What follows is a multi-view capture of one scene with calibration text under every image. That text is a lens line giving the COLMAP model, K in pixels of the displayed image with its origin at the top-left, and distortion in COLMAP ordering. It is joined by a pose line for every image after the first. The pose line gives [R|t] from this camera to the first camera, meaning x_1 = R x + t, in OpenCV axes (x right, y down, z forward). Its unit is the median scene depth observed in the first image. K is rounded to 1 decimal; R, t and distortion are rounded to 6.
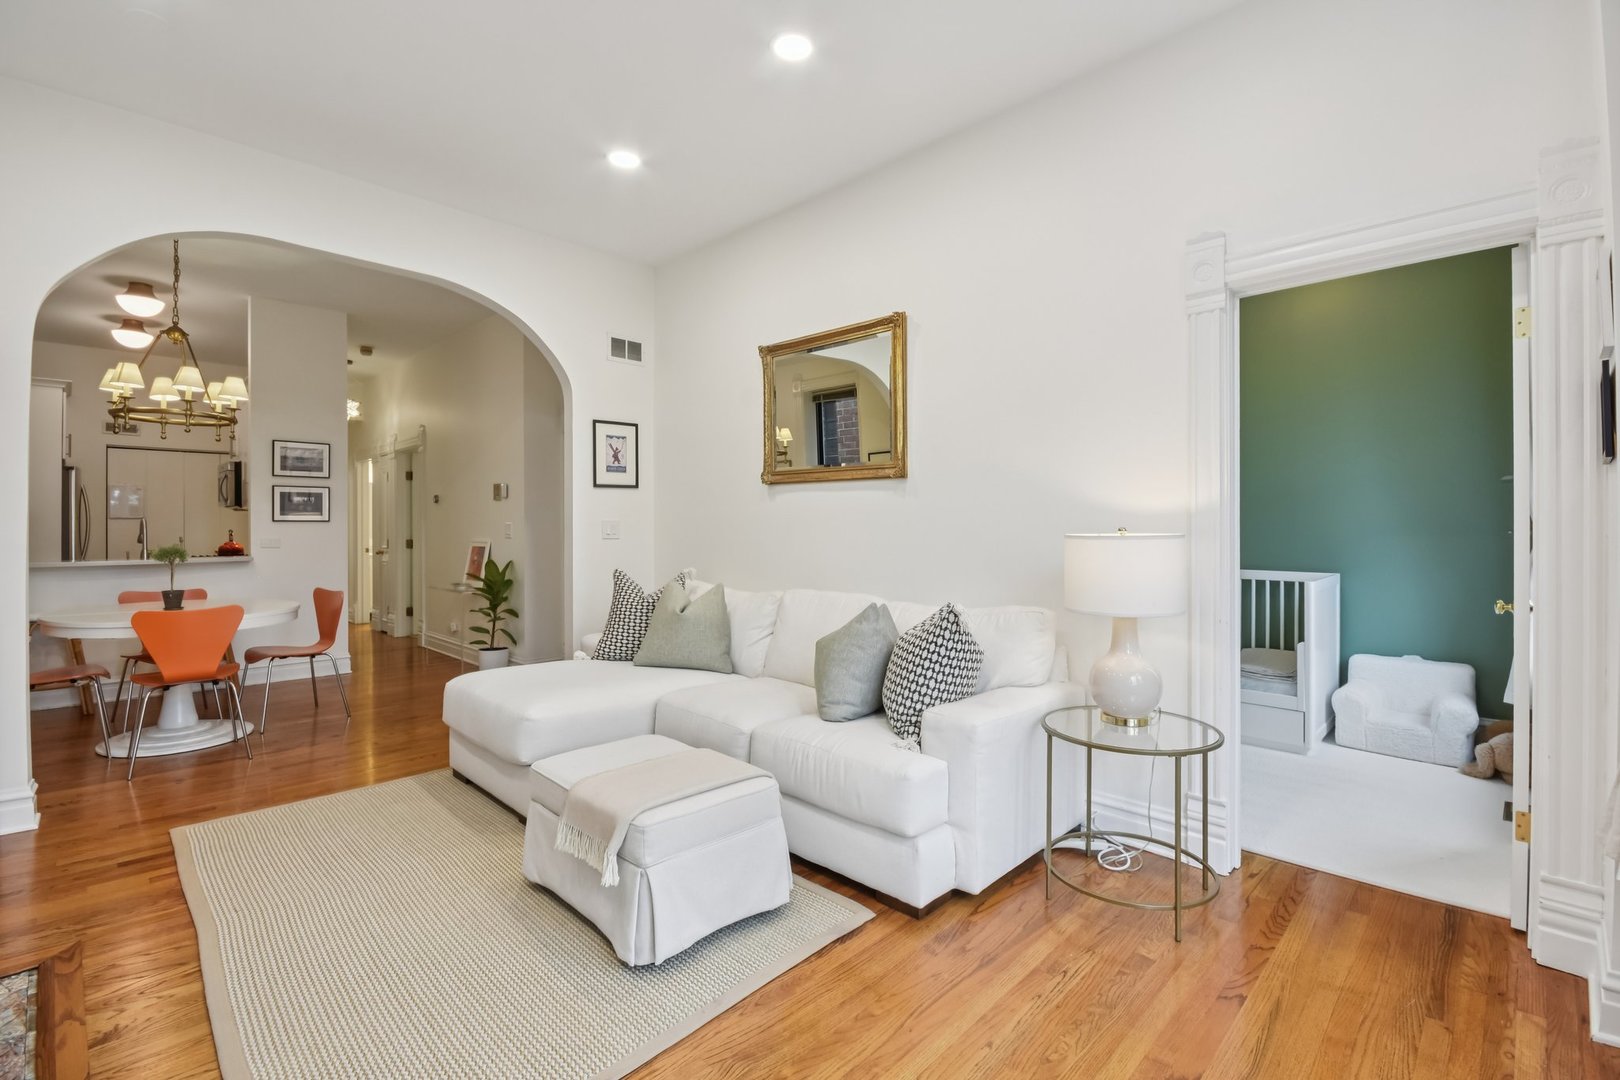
lens RADIAL K [[717.0, 0, 823.5], [0, 717.0, 539.2], [0, 0, 1]] dist [0.002268, 0.000089]
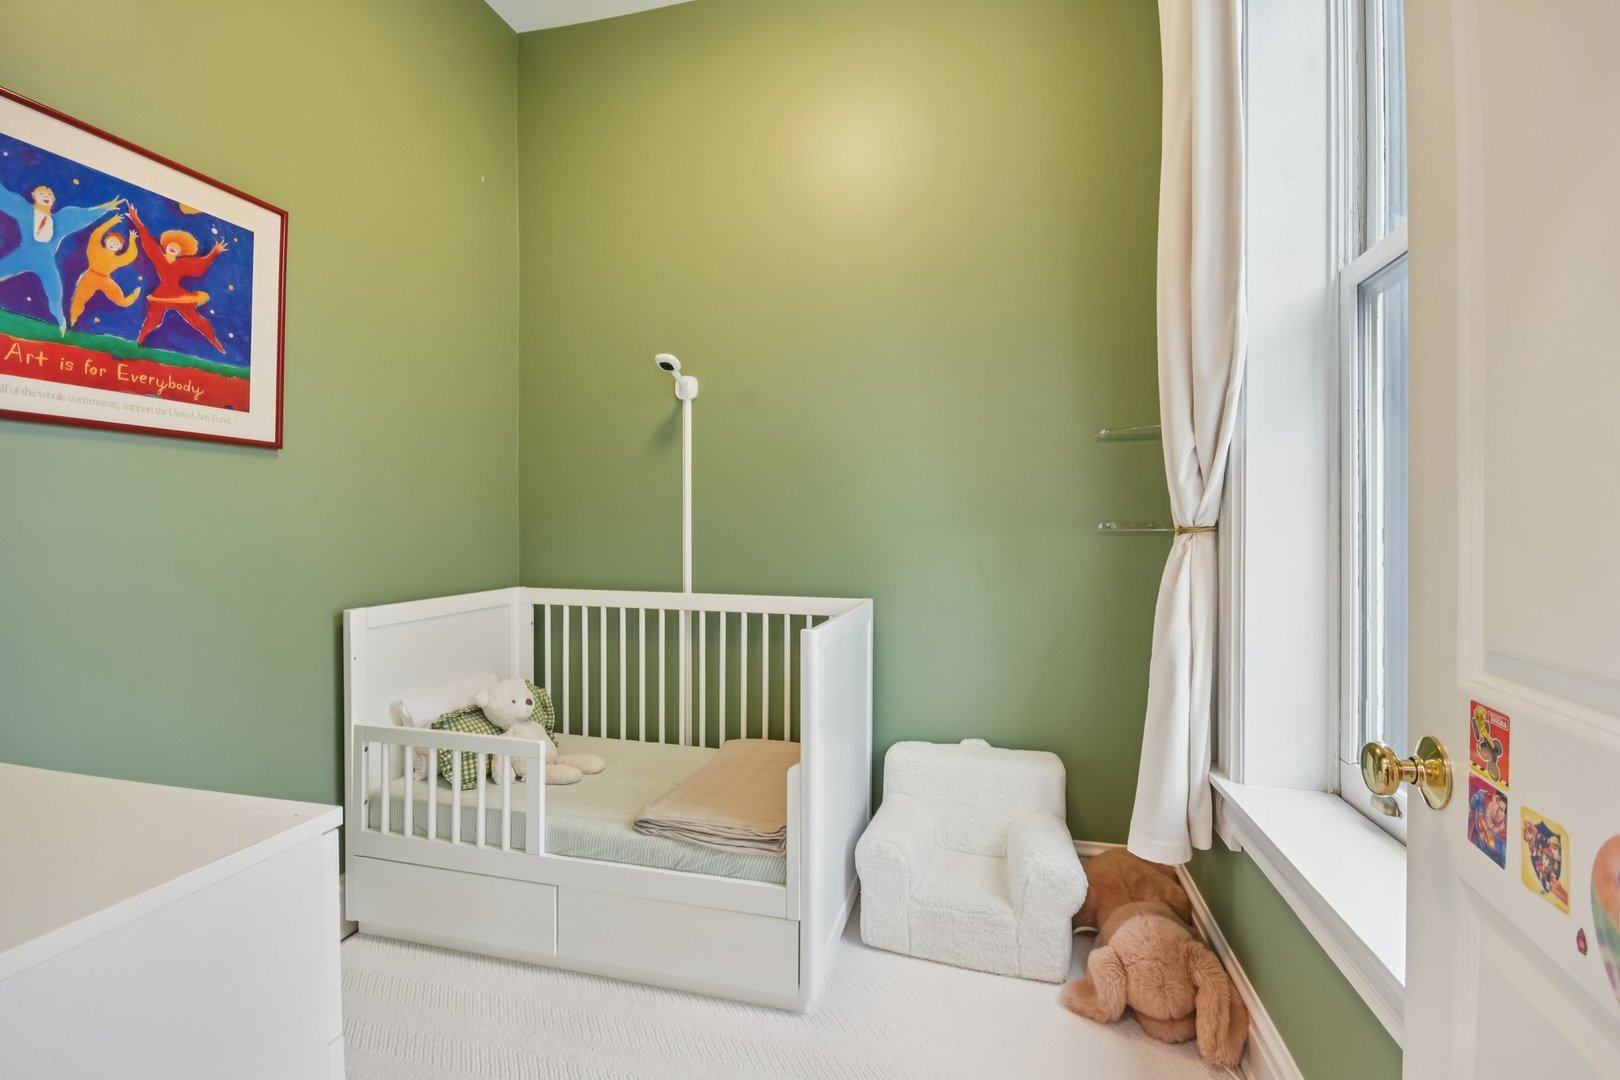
lens RADIAL K [[717.0, 0, 823.5], [0, 717.0, 539.2], [0, 0, 1]] dist [0.002268, 0.000089]
pose [[0.862710, 0.007210, 0.505647, 0.441835], [0.000072, 0.999897, -0.014382, 0.010403], [-0.505698, 0.012444, 0.862621, 0.587411]]
